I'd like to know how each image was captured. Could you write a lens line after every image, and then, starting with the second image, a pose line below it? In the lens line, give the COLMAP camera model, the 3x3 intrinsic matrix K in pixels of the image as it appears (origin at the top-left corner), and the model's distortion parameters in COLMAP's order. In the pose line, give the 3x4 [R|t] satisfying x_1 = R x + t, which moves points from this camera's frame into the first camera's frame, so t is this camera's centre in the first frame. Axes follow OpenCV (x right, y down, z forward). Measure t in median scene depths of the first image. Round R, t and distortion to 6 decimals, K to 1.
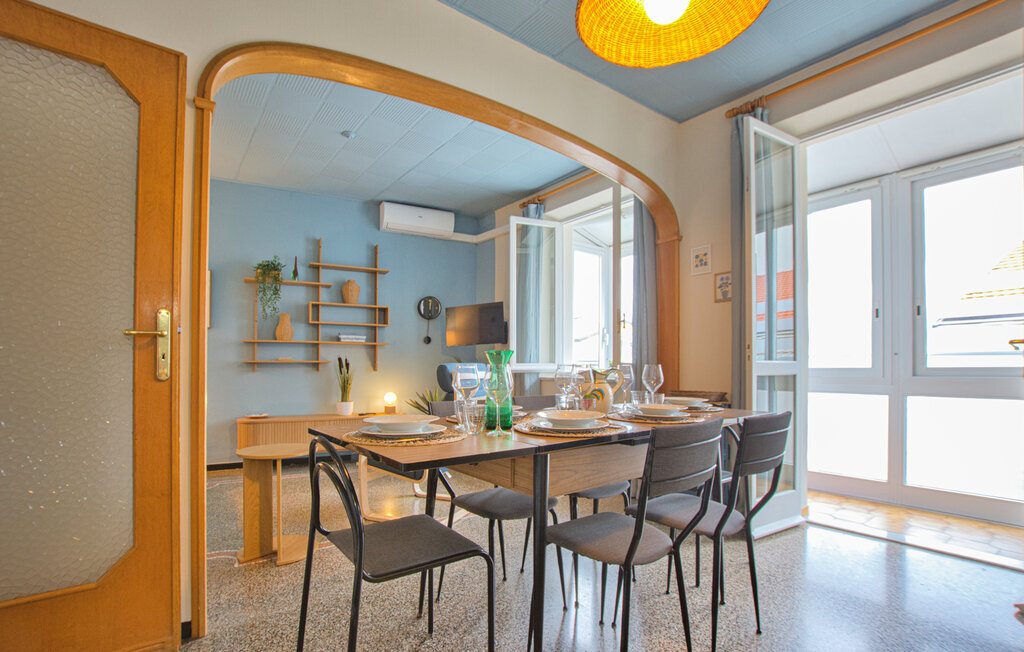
lens RADIAL K [[471.5, 0, 499.9], [0, 471.5, 360.4], [0, 0, 1]] dist [-0.025857, 0.003481]
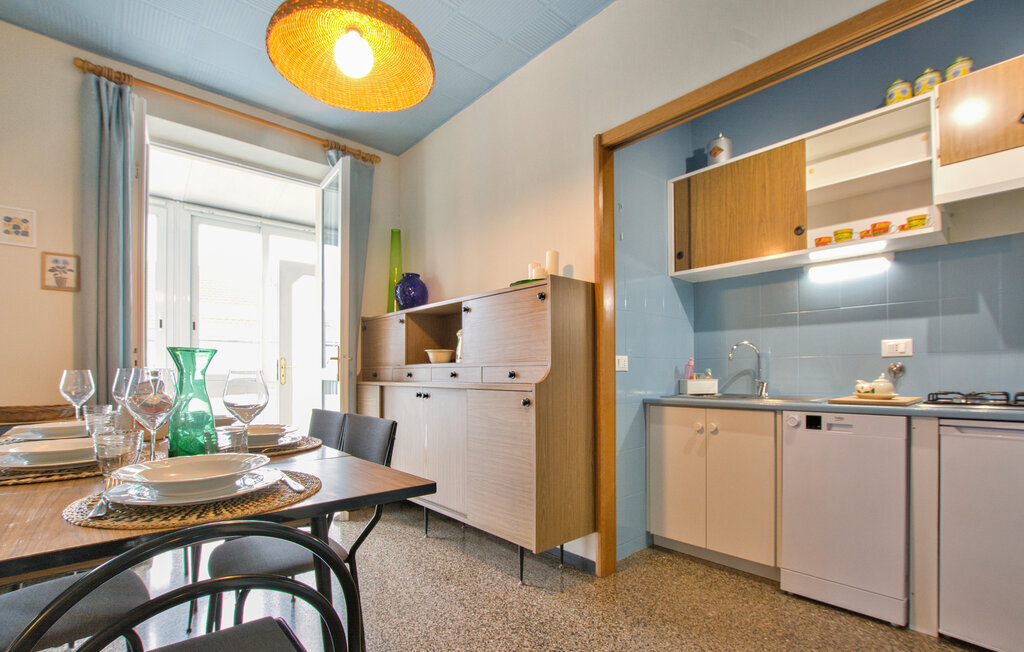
lens RADIAL K [[471.5, 0, 523.2], [0, 471.5, 378.2], [0, 0, 1]] dist [-0.025857, 0.003481]
pose [[-0.106916, -0.005433, 0.994253, -0.262260], [-0.015719, 0.999869, 0.003773, 0.005581], [-0.994144, -0.015226, -0.106988, 0.204252]]
